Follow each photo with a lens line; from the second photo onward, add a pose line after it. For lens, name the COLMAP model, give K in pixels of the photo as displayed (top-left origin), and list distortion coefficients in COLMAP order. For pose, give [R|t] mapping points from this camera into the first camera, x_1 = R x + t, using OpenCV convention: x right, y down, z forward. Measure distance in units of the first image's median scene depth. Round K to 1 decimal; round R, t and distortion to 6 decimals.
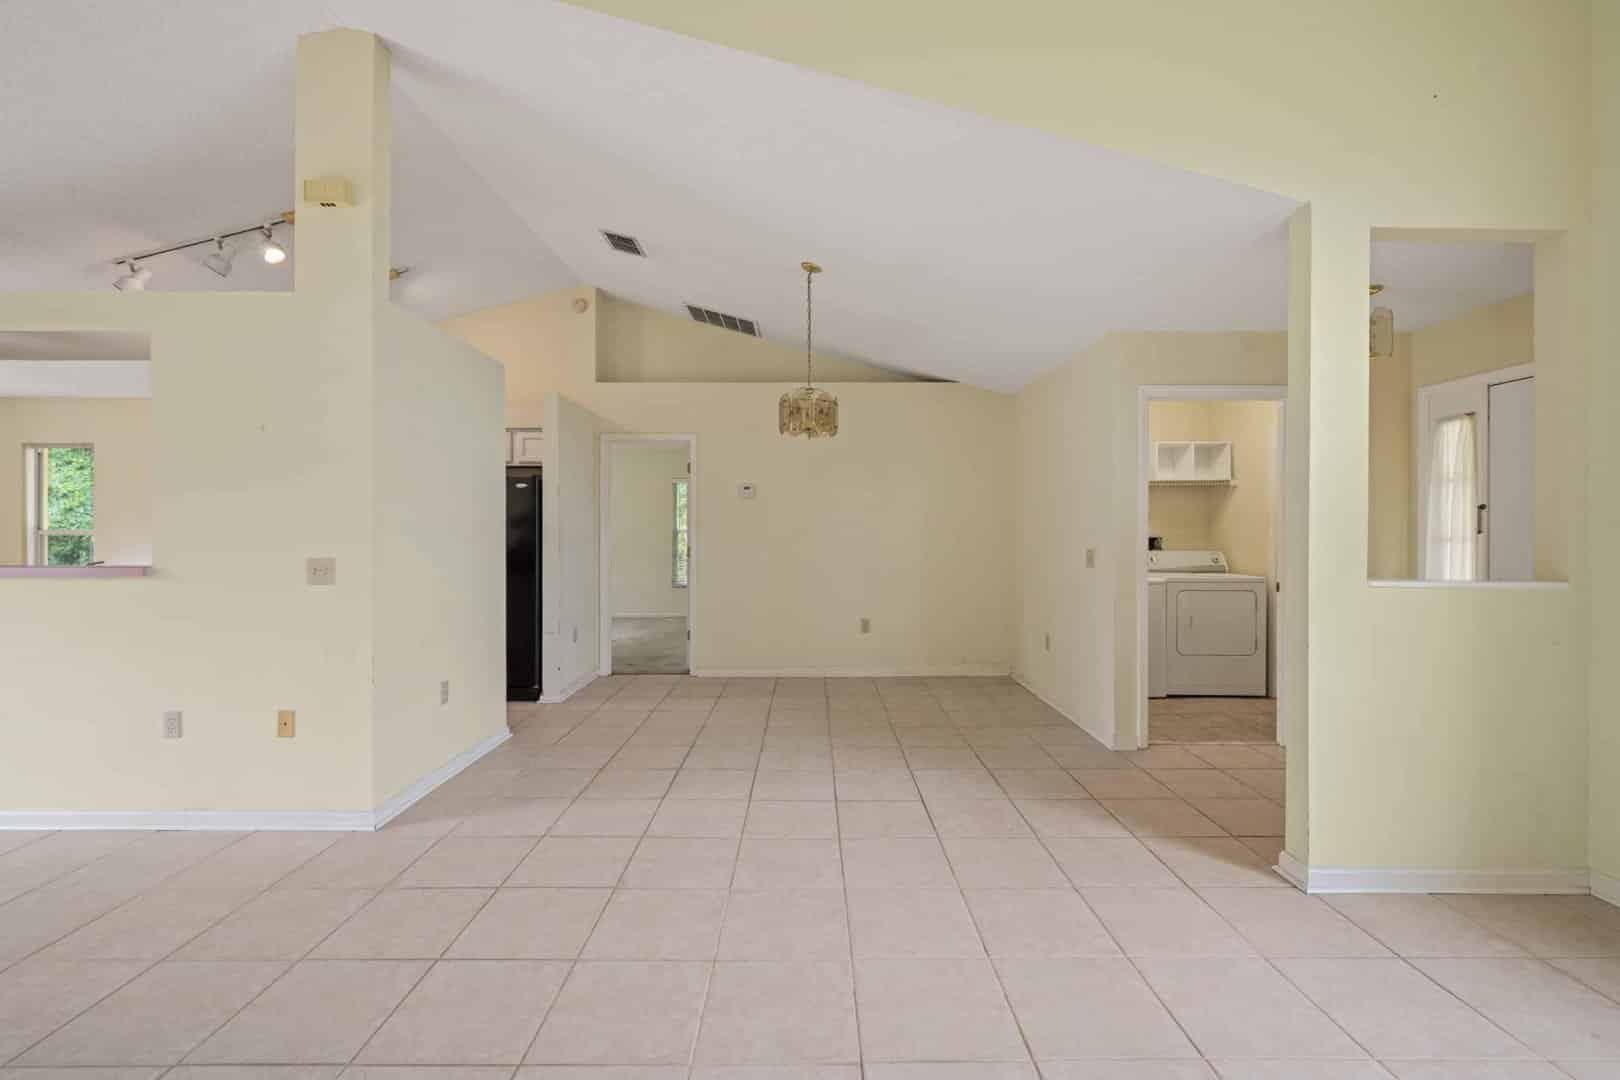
lens RADIAL K [[711.8, 0, 820.4], [0, 711.8, 535.0], [0, 0, 1]] dist [0.003039, -0.001157]
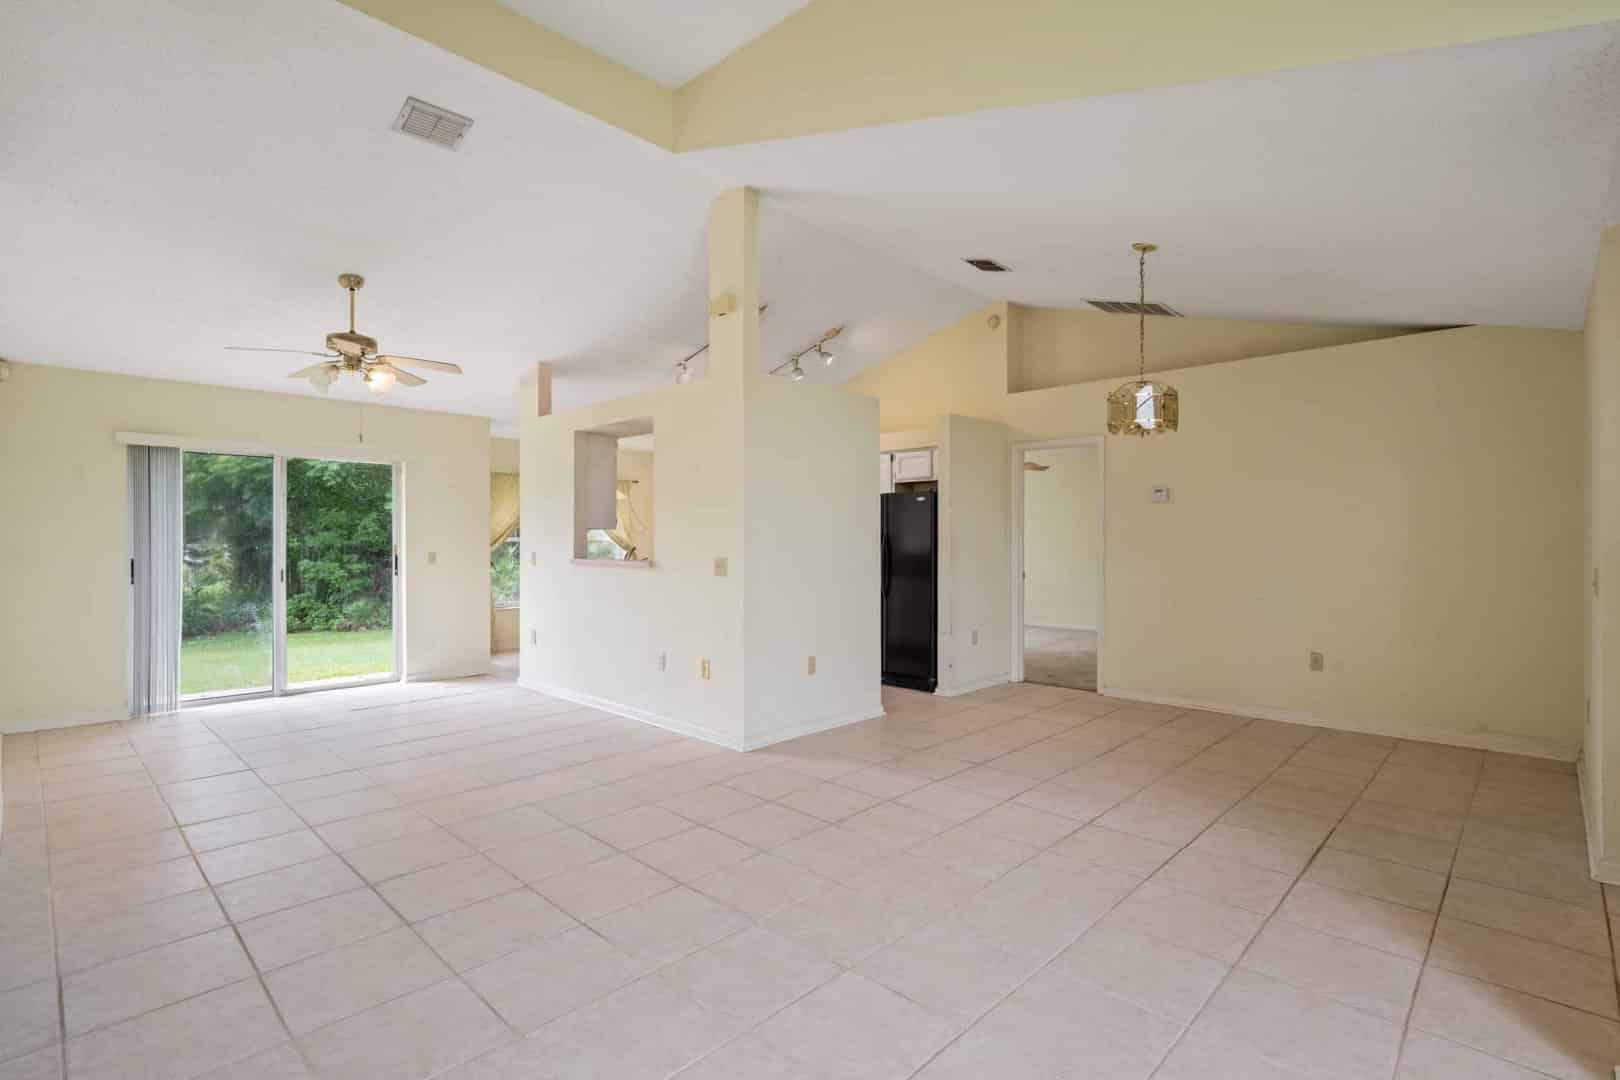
lens RADIAL K [[788.2, 0, 802.0], [0, 788.2, 537.8], [0, 0, 1]] dist [0.007324, -0.000795]
pose [[0.705585, -0.001181, -0.708625, 0.403937], [-0.003740, 0.999978, -0.005390, -0.000289], [0.708616, 0.006453, 0.705565, -0.012389]]
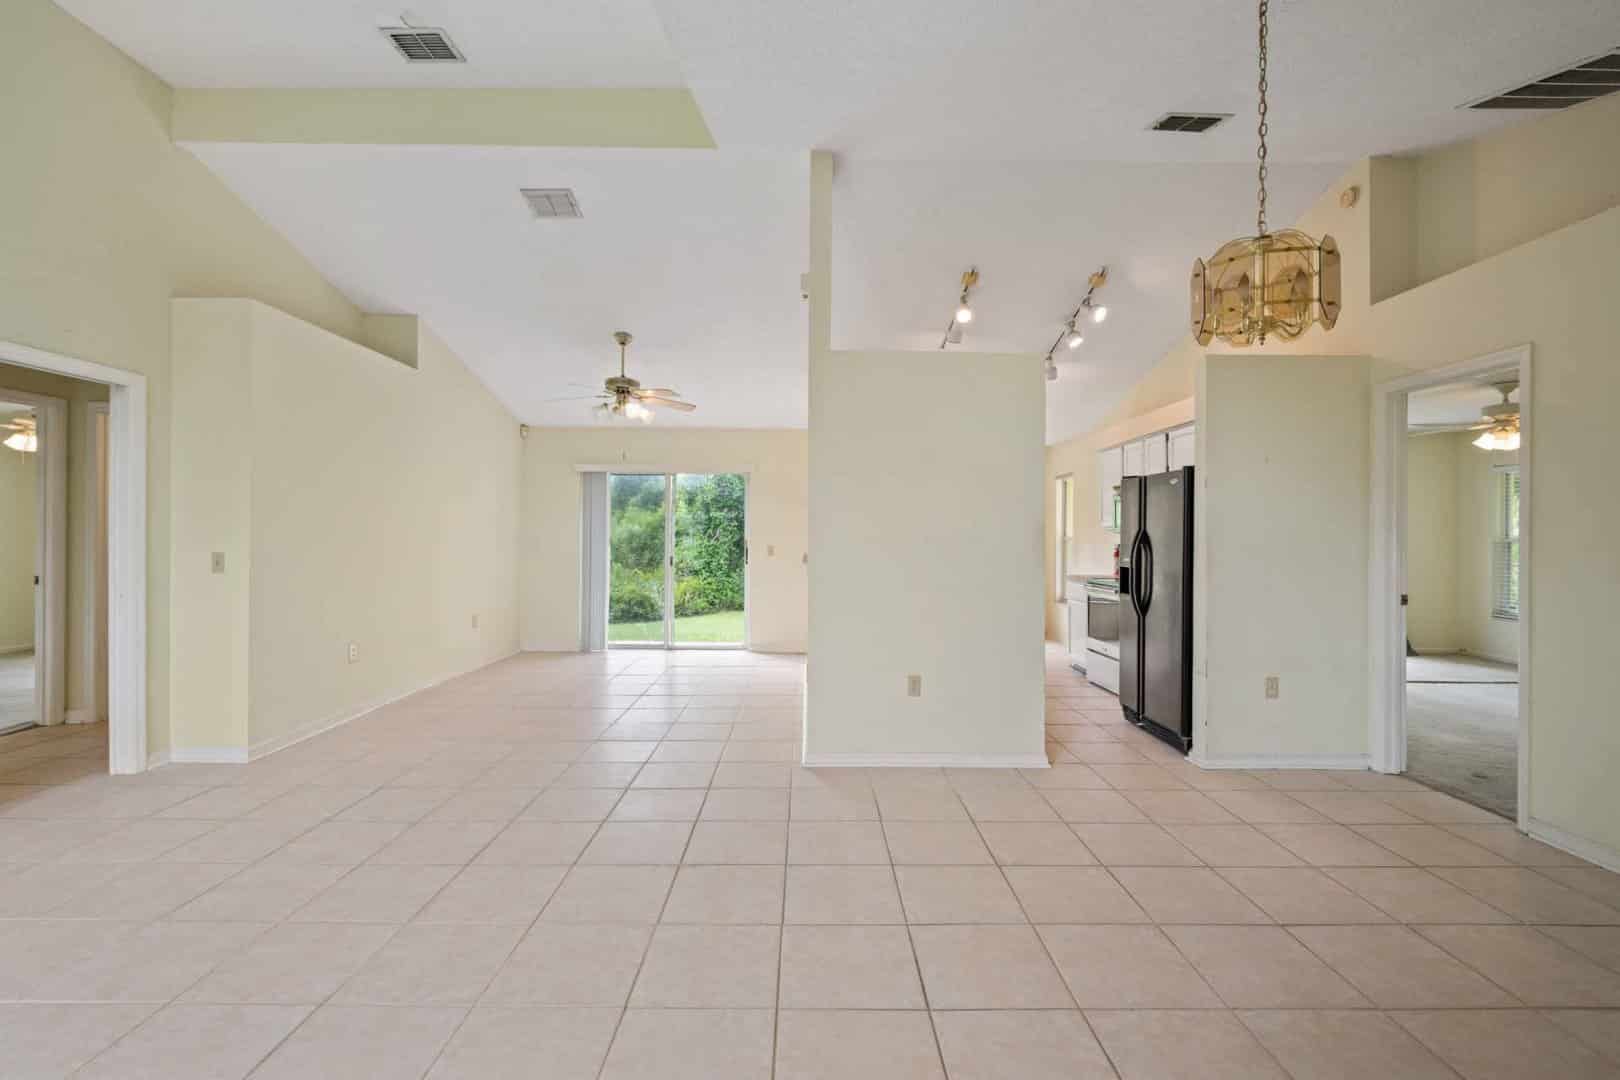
lens RADIAL K [[711.8, 0, 794.9], [0, 711.8, 533.2], [0, 0, 1]] dist [0.003039, -0.001157]
pose [[-0.021096, -0.002532, -0.999774, 0.480983], [-0.011926, 0.999926, -0.002281, -0.004948], [0.999706, 0.011875, -0.021125, 0.723116]]
